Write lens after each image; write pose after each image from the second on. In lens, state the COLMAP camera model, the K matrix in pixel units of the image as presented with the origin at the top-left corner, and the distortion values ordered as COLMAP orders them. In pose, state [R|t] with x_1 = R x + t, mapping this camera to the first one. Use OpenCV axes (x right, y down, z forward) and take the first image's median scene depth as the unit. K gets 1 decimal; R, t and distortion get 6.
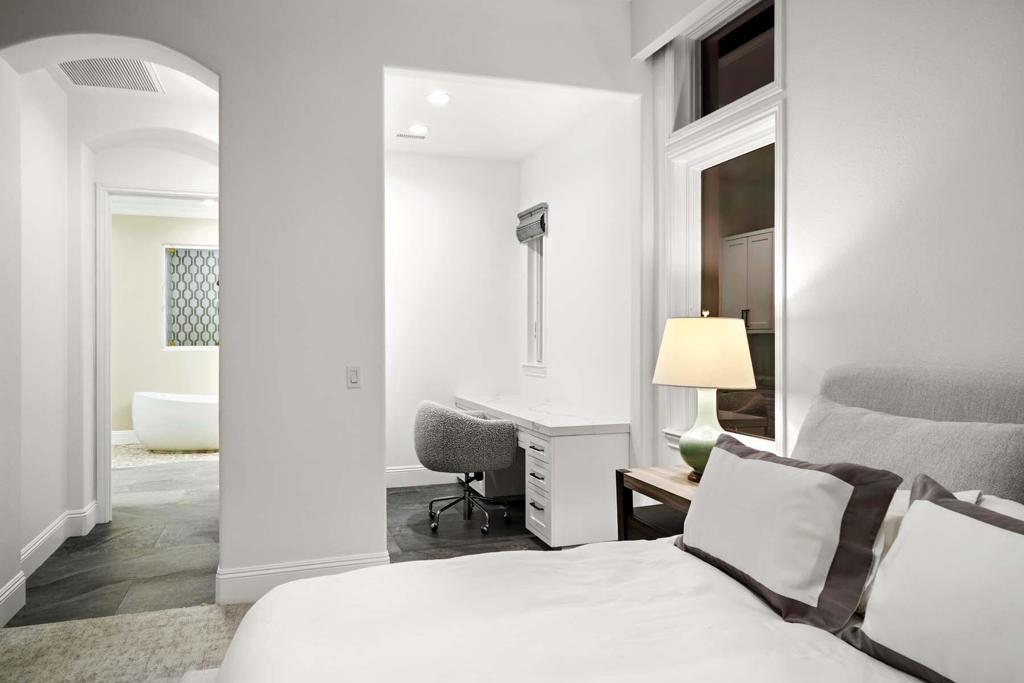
lens RADIAL K [[689.4, 0, 512.9], [0, 689.4, 340.1], [0, 0, 1]] dist [0.006340, 0.000899]
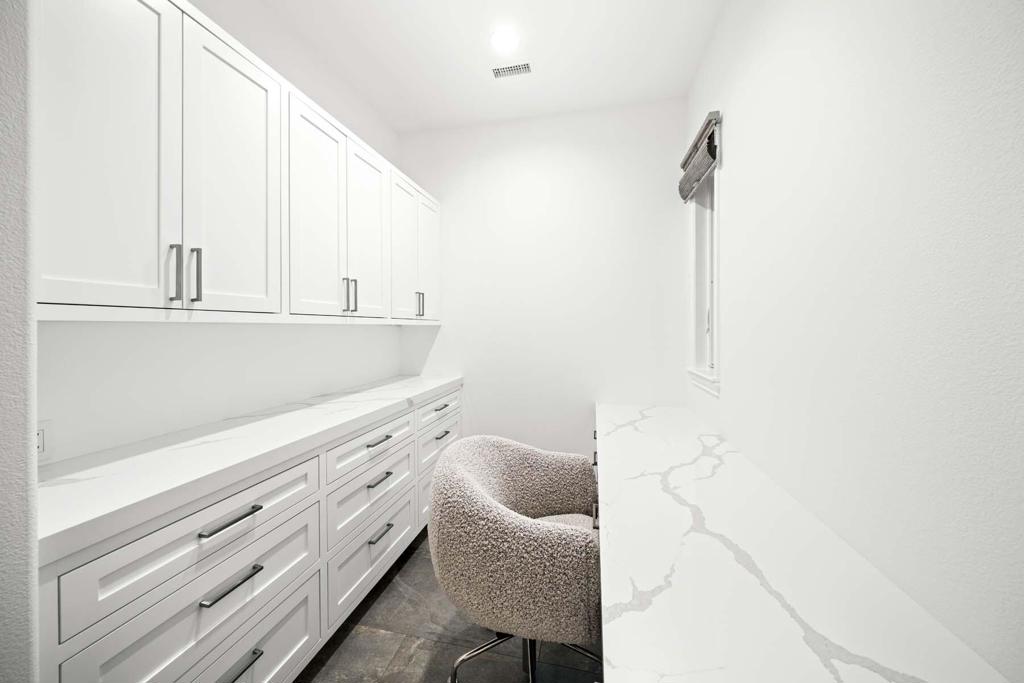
lens RADIAL K [[359.0, 0, 513.5], [0, 359.0, 330.5], [0, 0, 1]] dist [-0.003487, 0.000413]
pose [[0.848421, 0.000333, -0.529322, 0.057136], [0.000580, 0.999999, 0.001559, -0.007239], [0.529322, -0.001629, 0.848419, 0.590615]]
